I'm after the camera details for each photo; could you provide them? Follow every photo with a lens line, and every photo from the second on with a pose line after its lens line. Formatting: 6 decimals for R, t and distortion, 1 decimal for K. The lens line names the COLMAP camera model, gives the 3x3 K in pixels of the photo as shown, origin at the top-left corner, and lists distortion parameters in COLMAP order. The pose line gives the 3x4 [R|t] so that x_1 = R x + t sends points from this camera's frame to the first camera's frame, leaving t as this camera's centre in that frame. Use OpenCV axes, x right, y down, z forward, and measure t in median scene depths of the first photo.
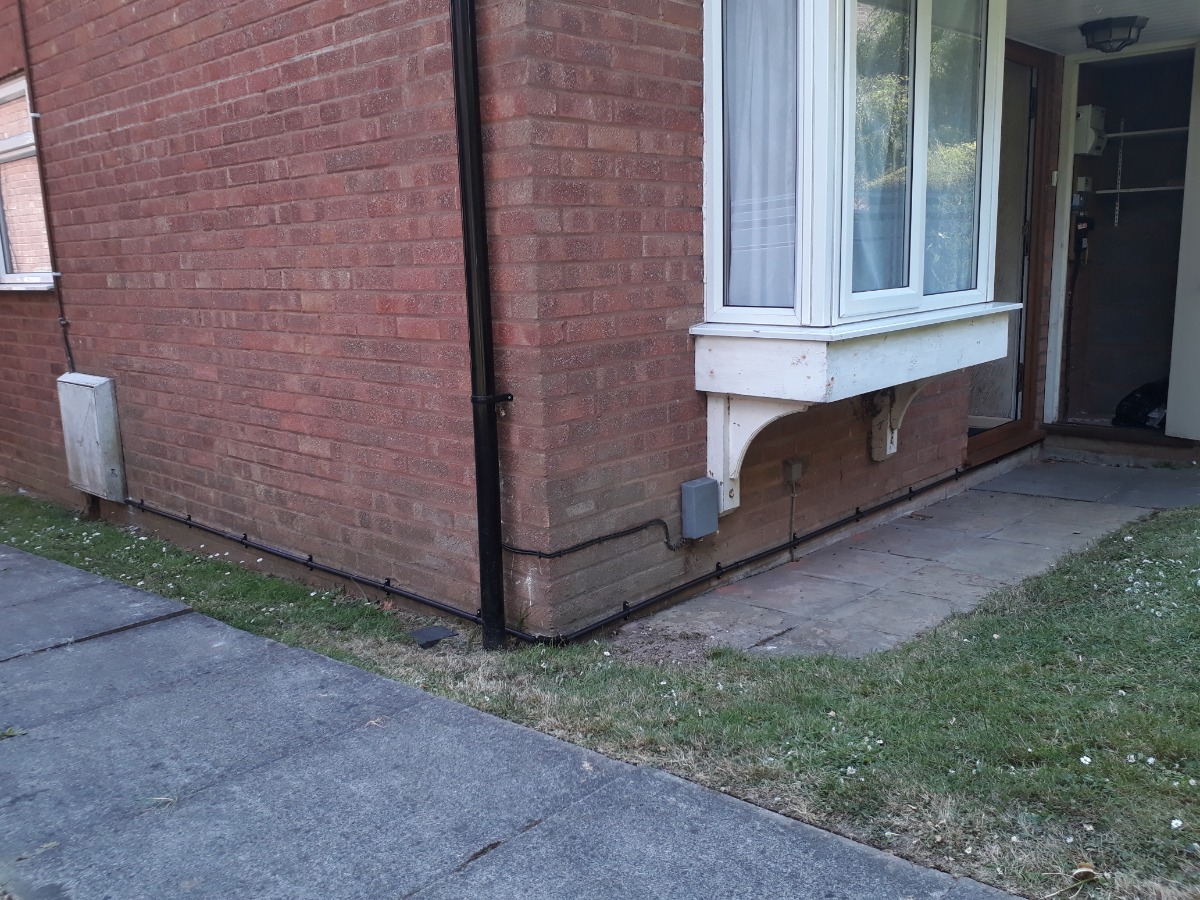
lens RADIAL K [[1057.1, 0, 599.5], [0, 1057.1, 434.9], [0, 0, 1]] dist [0.088114, -0.140287]
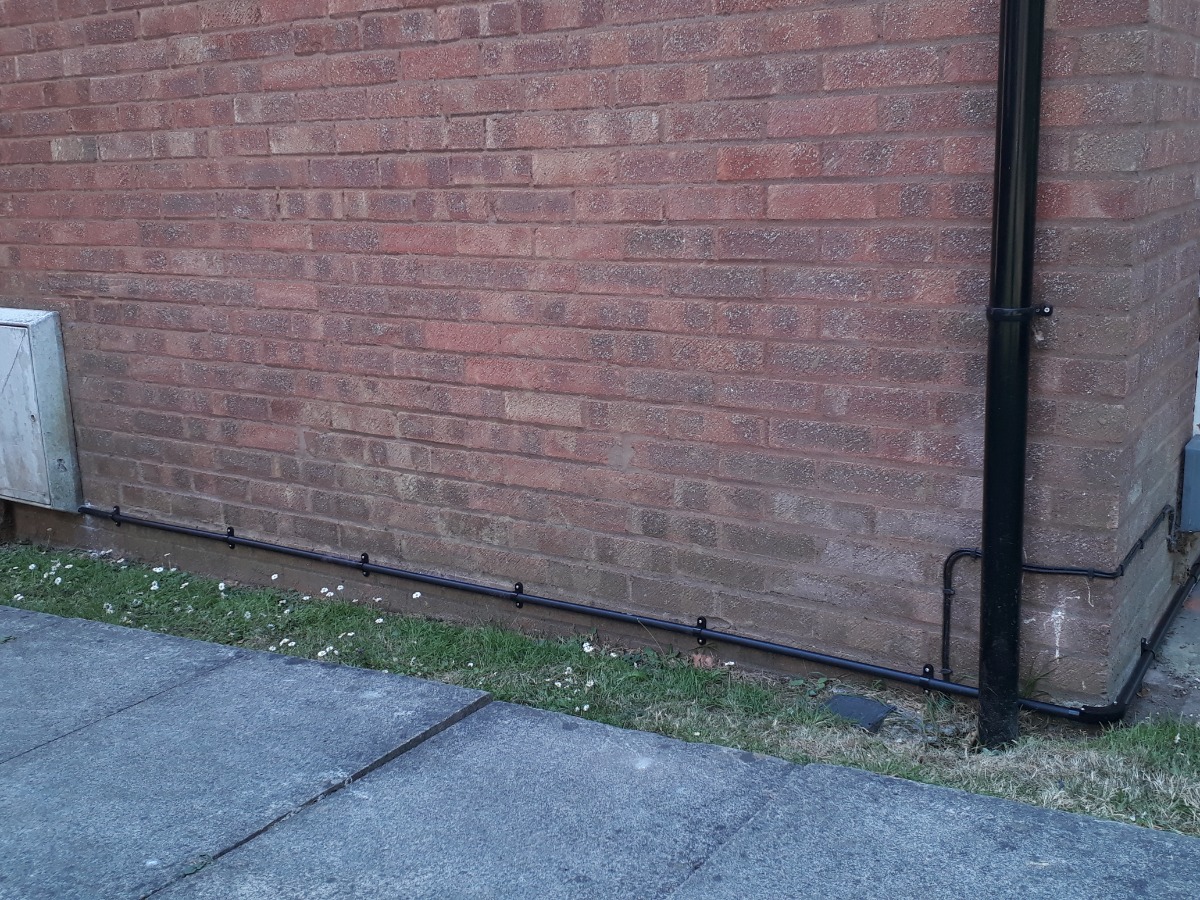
lens RADIAL K [[1316.0, 0, 581.6], [0, 1316.0, 428.8], [0, 0, 1]] dist [0.249776, -0.649124]
pose [[0.985552, -0.038188, 0.165015, -0.371082], [0.032856, 0.998850, 0.034924, -0.003297], [-0.166159, -0.028998, 0.985673, 0.242032]]
